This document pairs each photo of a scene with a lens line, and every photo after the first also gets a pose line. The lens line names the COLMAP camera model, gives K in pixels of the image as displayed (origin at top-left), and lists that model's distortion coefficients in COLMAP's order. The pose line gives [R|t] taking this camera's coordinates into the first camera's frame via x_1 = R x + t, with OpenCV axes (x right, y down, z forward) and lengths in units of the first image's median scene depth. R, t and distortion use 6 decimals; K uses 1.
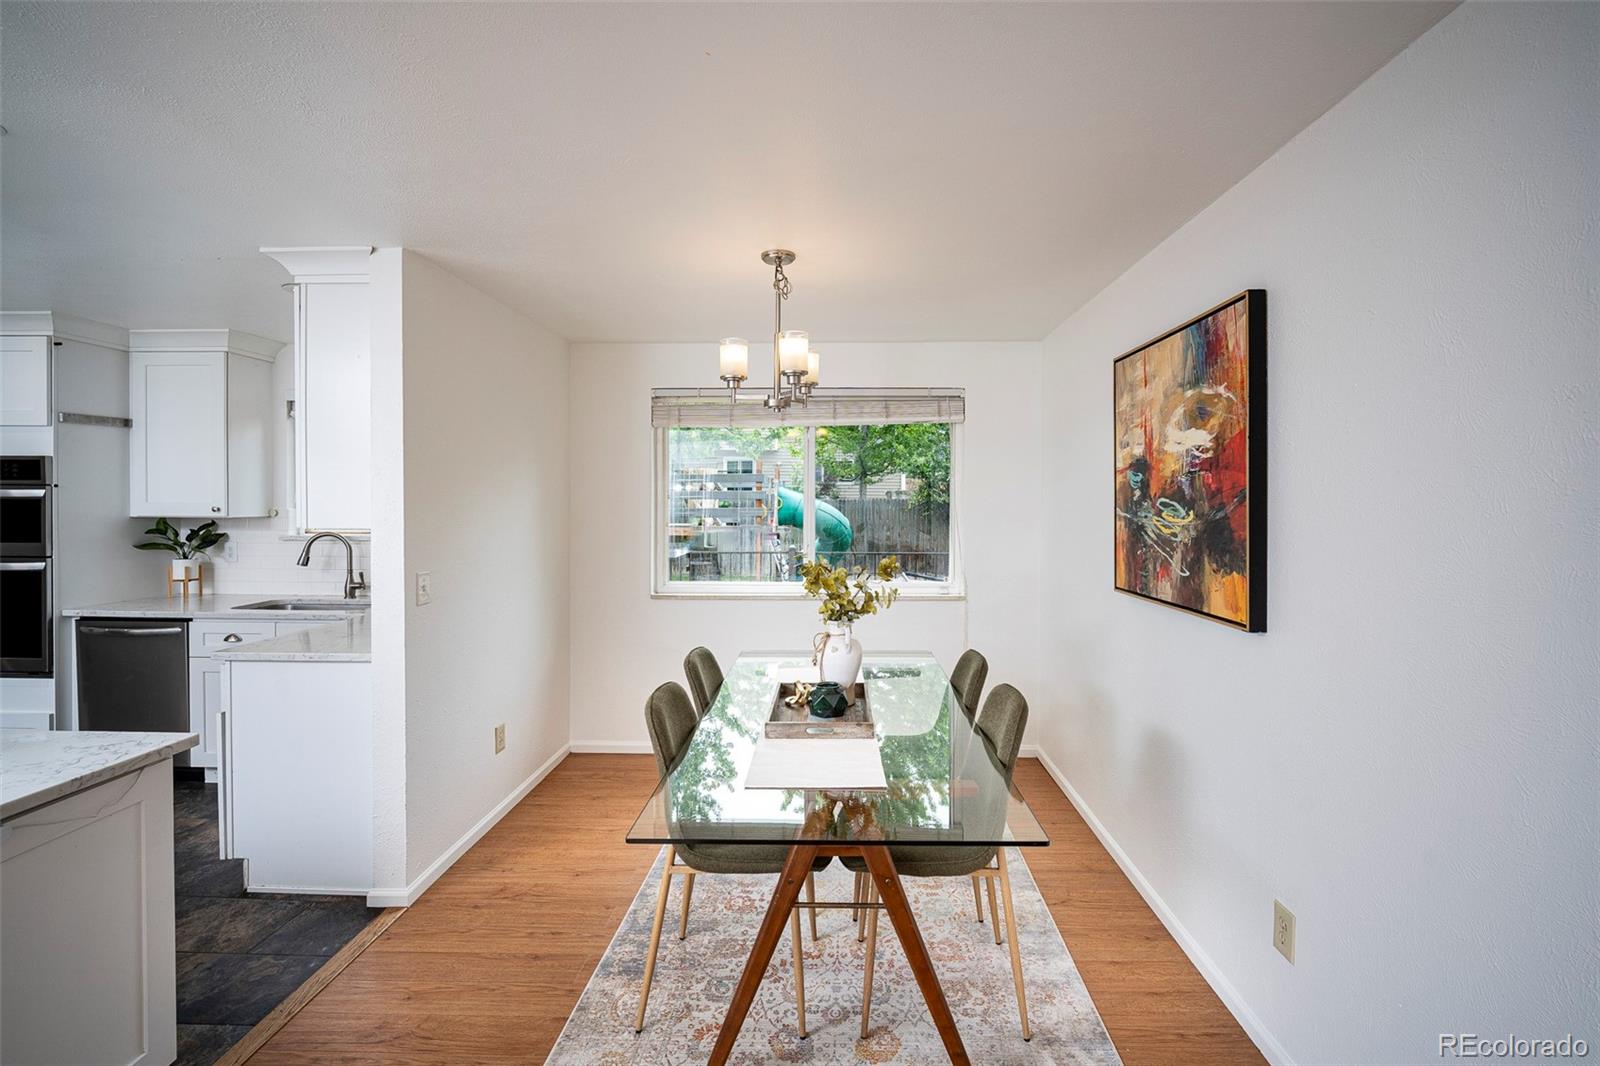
lens RADIAL K [[699.5, 0, 804.6], [0, 699.5, 519.2], [0, 0, 1]] dist [-0.007549, 0.001211]
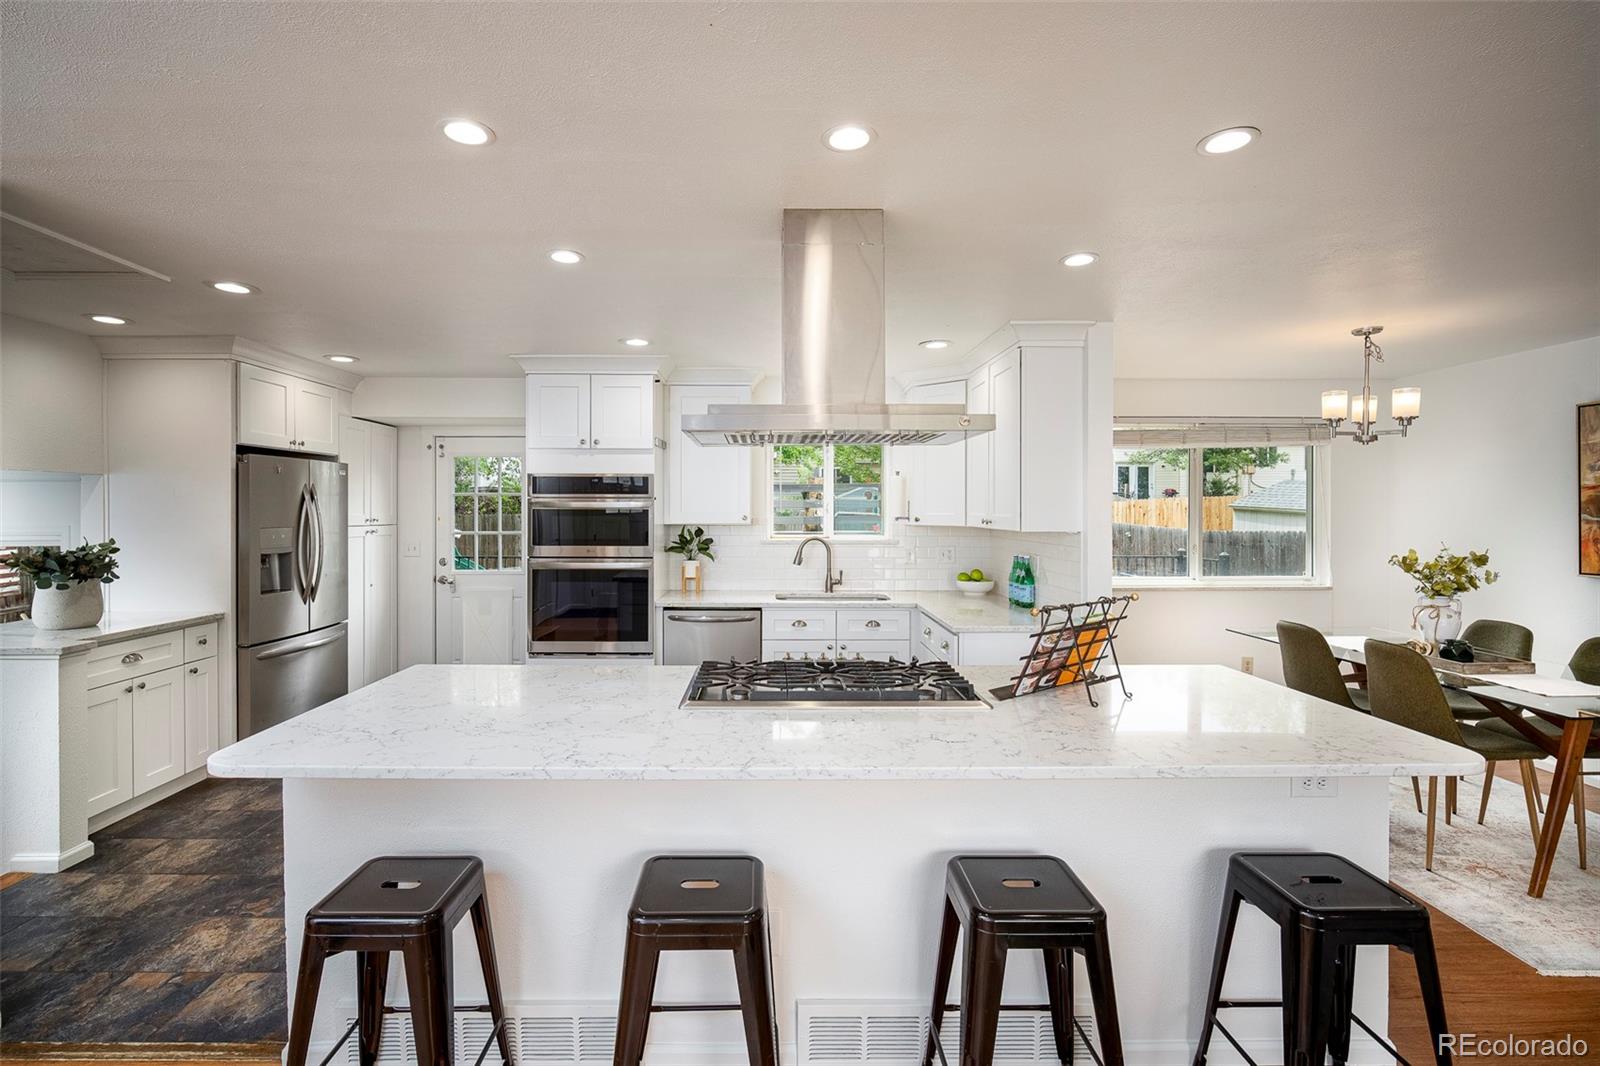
lens RADIAL K [[699.5, 0, 788.1], [0, 699.5, 518.2], [0, 0, 1]] dist [-0.007549, 0.001211]
pose [[0.999230, -0.002559, 0.039162, -1.164363], [0.003106, 0.999898, -0.013906, 0.005351], [-0.039122, 0.014017, 0.999136, -0.290046]]
